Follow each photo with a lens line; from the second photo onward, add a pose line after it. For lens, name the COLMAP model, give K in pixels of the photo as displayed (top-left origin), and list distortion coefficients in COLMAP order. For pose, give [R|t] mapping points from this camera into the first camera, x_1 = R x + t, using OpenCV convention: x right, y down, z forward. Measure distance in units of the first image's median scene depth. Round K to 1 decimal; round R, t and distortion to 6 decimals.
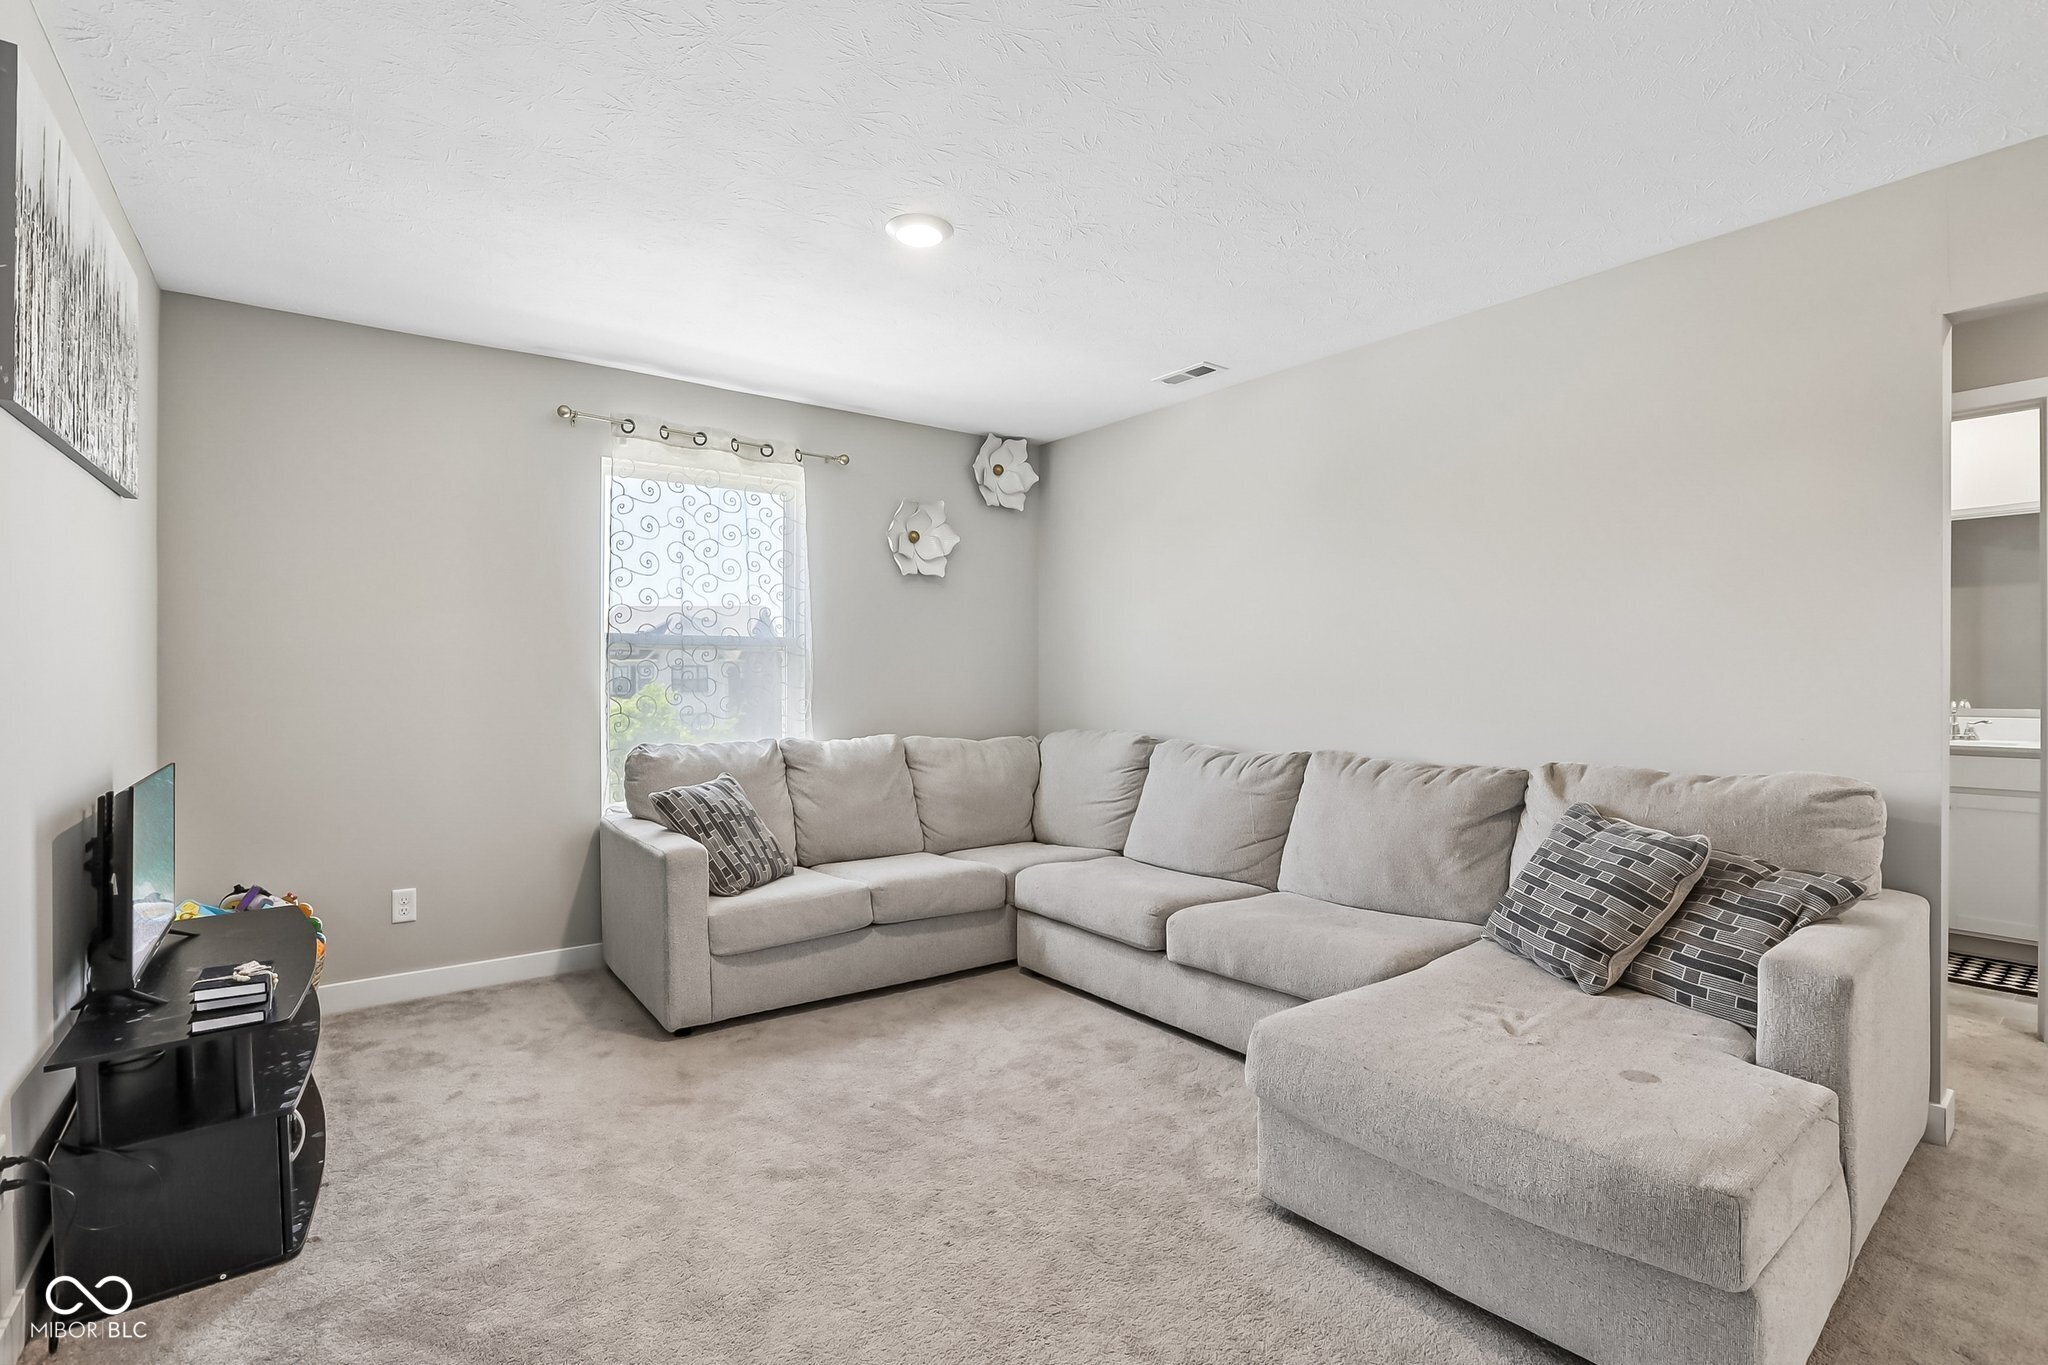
lens RADIAL K [[936.8, 0, 1020.8], [0, 936.8, 680.5], [0, 0, 1]] dist [-0.054237, 0.017070]
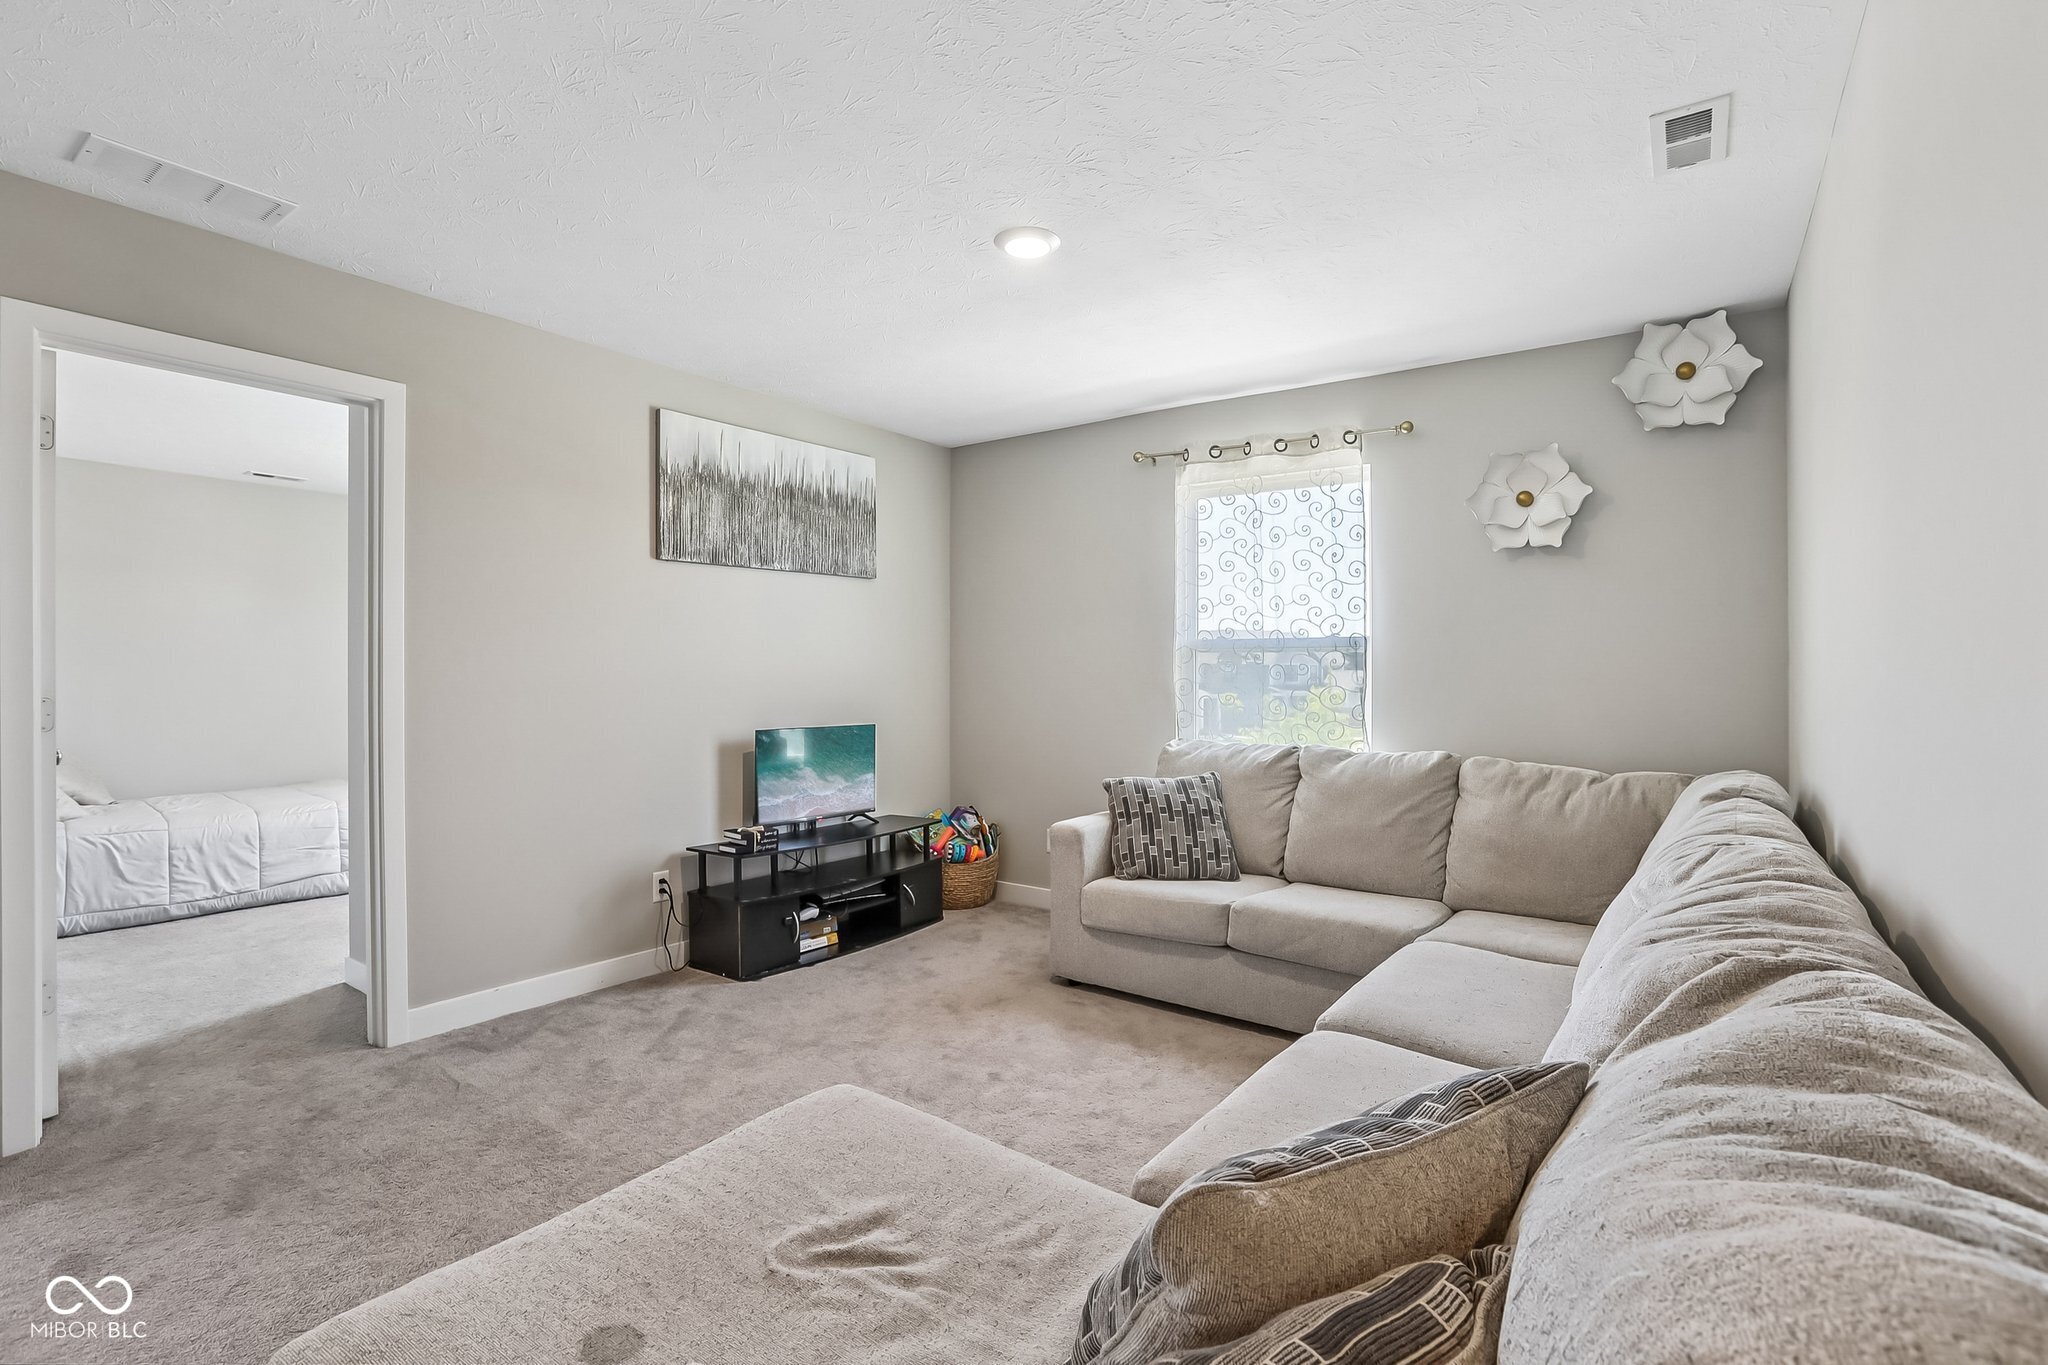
lens RADIAL K [[936.8, 0, 1025.6], [0, 936.8, 674.0], [0, 0, 1]] dist [-0.054237, 0.017070]
pose [[0.295629, -0.000506, -0.955303, 0.613324], [-0.013164, 0.999903, -0.004603, -0.001409], [0.955212, 0.013937, 0.295594, 0.492000]]
